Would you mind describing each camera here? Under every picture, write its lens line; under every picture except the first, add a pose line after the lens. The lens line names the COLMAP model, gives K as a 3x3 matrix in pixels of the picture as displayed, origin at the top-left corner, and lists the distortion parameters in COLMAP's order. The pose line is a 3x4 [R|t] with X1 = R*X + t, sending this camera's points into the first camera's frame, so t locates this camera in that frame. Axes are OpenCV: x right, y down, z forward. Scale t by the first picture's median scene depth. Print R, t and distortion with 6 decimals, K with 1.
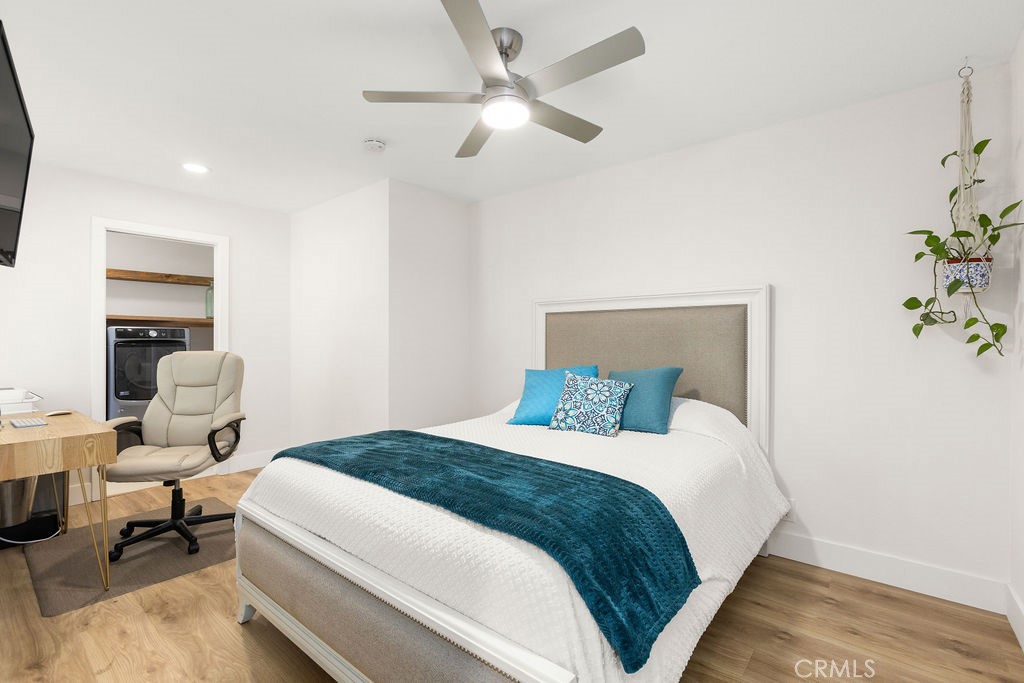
lens RADIAL K [[459.5, 0, 512.3], [0, 459.5, 341.4], [0, 0, 1]] dist [-0.000187, -0.000168]
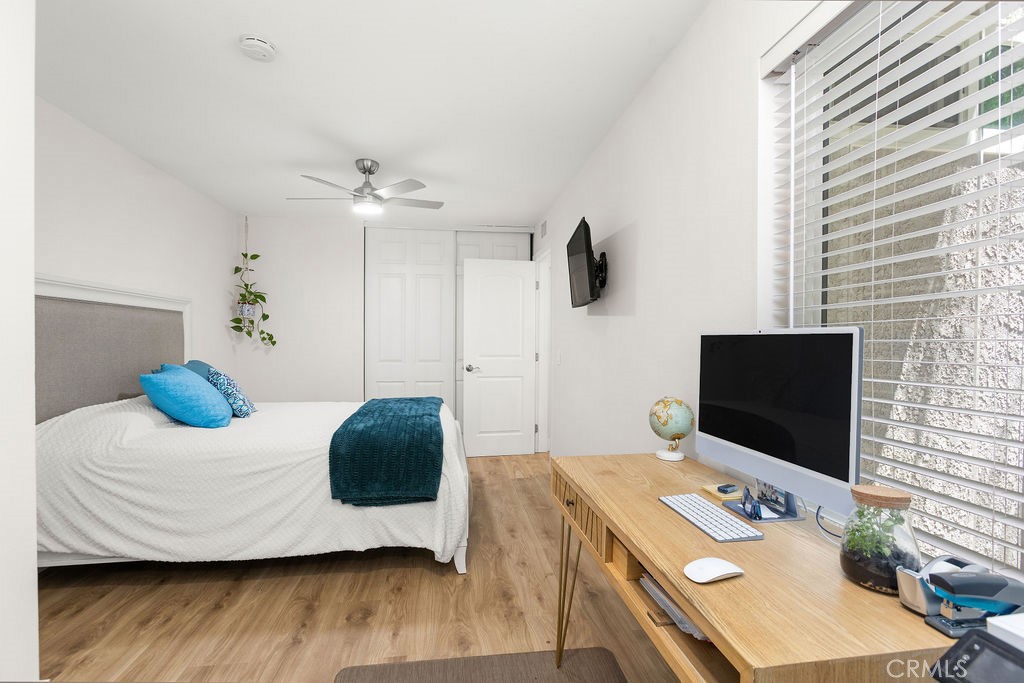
lens RADIAL K [[459.5, 0, 511.5], [0, 459.5, 342.9], [0, 0, 1]] dist [-0.000187, -0.000168]
pose [[-0.736658, -0.006369, 0.676235, -1.442861], [-0.002385, 0.999974, 0.006821, -0.001524], [-0.676261, 0.003412, -0.736654, 1.741433]]
